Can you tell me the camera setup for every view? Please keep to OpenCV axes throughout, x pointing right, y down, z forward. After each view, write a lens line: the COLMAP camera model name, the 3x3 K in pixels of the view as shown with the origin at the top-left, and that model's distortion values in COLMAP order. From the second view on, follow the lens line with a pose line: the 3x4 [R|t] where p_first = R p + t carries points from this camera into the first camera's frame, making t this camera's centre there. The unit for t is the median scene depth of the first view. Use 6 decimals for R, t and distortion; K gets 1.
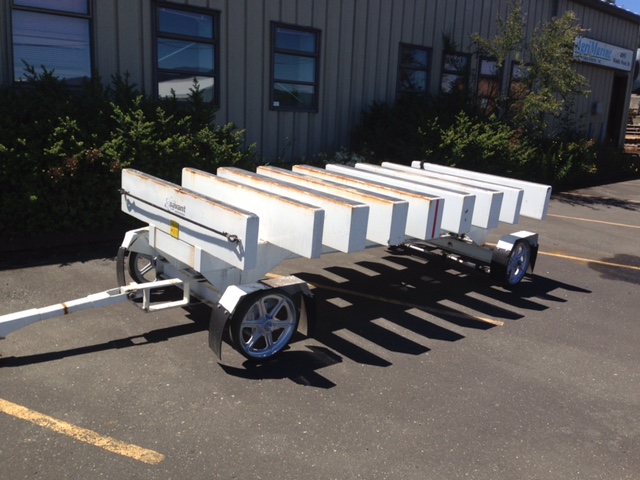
lens RADIAL K [[589.2, 0, 326.3], [0, 589.2, 235.8], [0, 0, 1]] dist [0.052247, 0.000000]
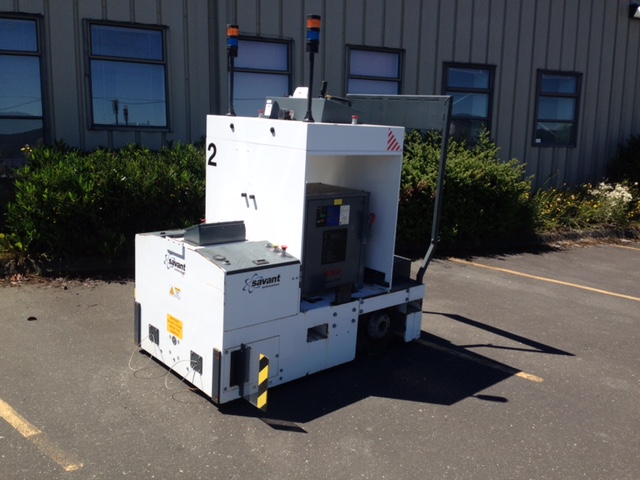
lens RADIAL K [[589.2, 0, 321.6], [0, 589.2, 237.9], [0, 0, 1]] dist [0.052247, 0.000000]
pose [[0.943185, 0.029386, -0.330966, -0.125059], [-0.047288, 0.997814, -0.046169, 0.044169], [0.328885, 0.059197, 0.942513, -0.255817]]
